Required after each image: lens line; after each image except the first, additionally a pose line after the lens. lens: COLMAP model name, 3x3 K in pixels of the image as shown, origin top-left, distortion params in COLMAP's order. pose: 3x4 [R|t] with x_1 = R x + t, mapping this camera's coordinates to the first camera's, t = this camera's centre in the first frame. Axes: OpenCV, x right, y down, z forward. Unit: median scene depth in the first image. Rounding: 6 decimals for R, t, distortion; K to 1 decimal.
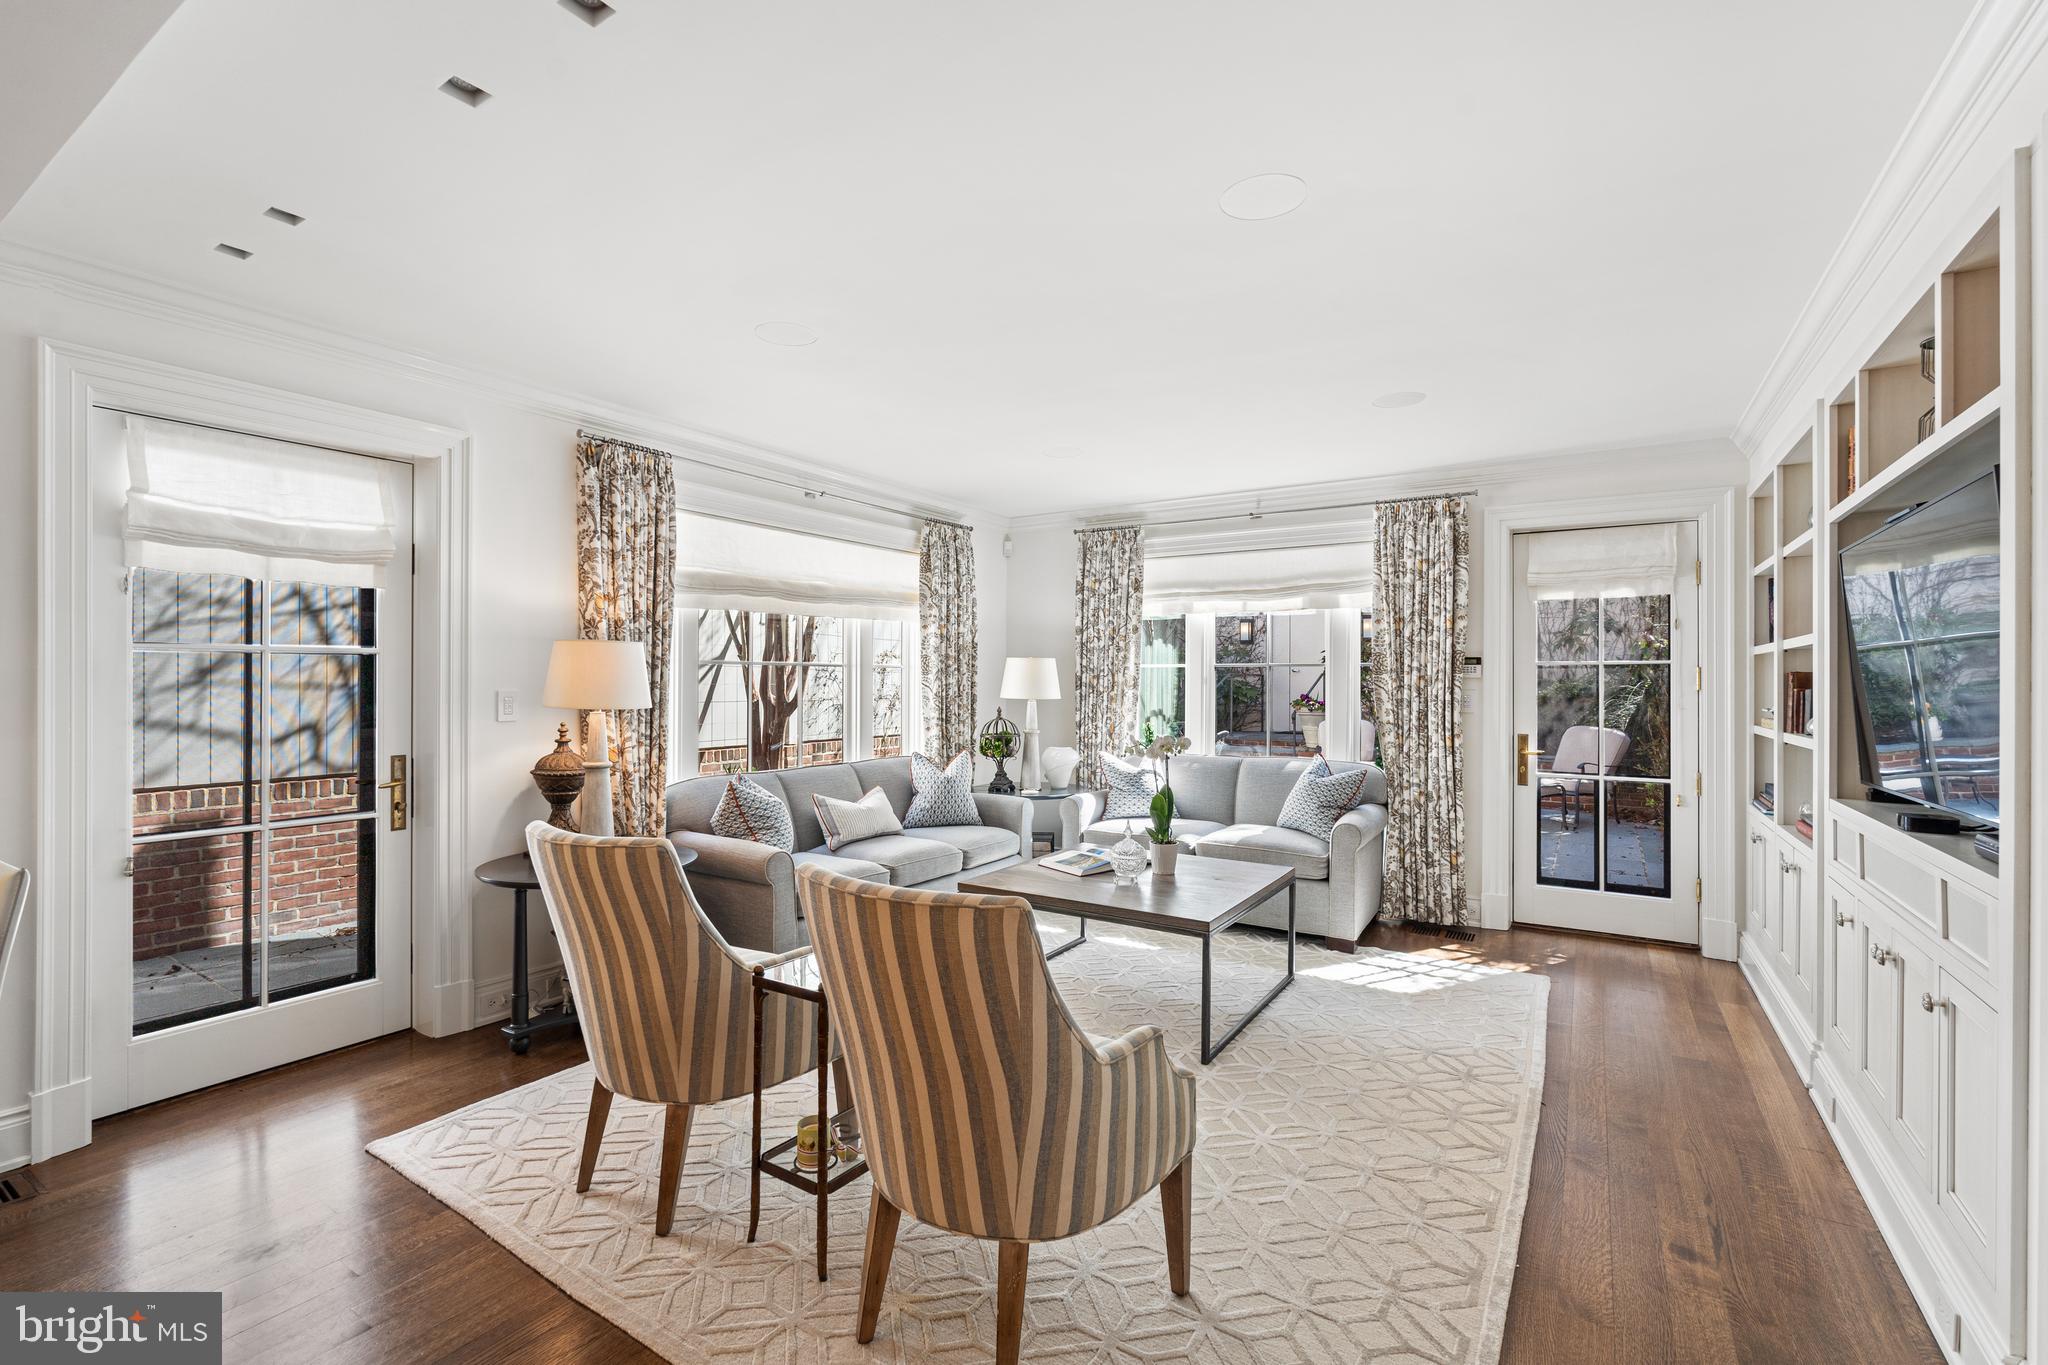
lens RADIAL K [[907.6, 0, 1021.7], [0, 907.6, 674.0], [0, 0, 1]] dist [-0.004181, 0.000592]
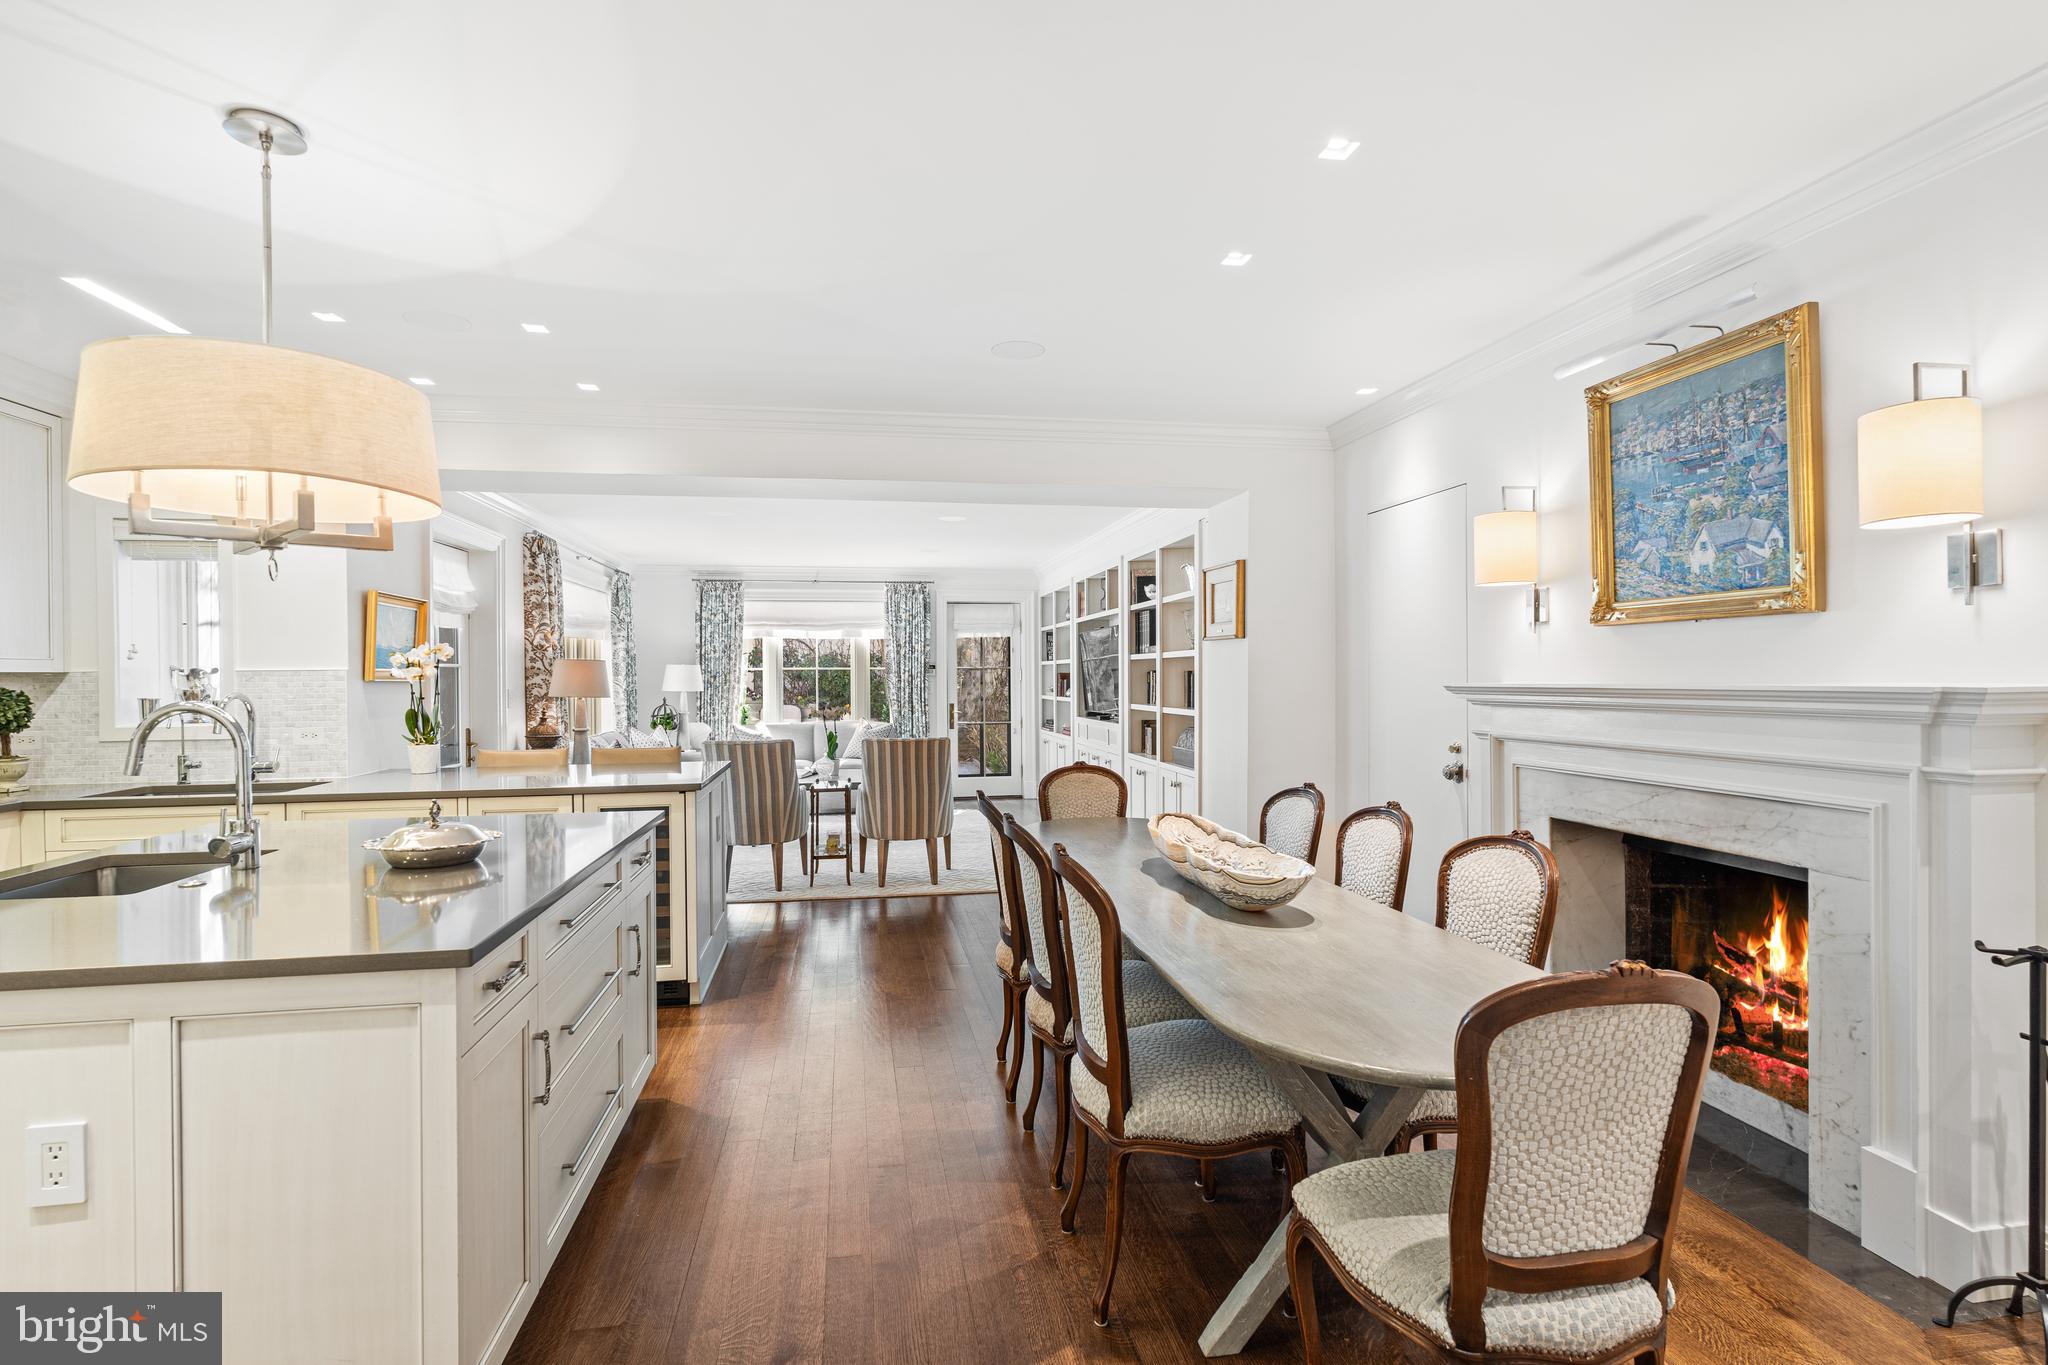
lens RADIAL K [[958.8, 0, 1017.2], [0, 958.8, 666.1], [0, 0, 1]] dist [-0.001920, 0.000240]
pose [[0.741083, -0.001732, 0.671411, -0.758311], [0.003831, 0.999991, -0.001649, -0.012264], [-0.671403, 0.003795, 0.741083, -0.663463]]
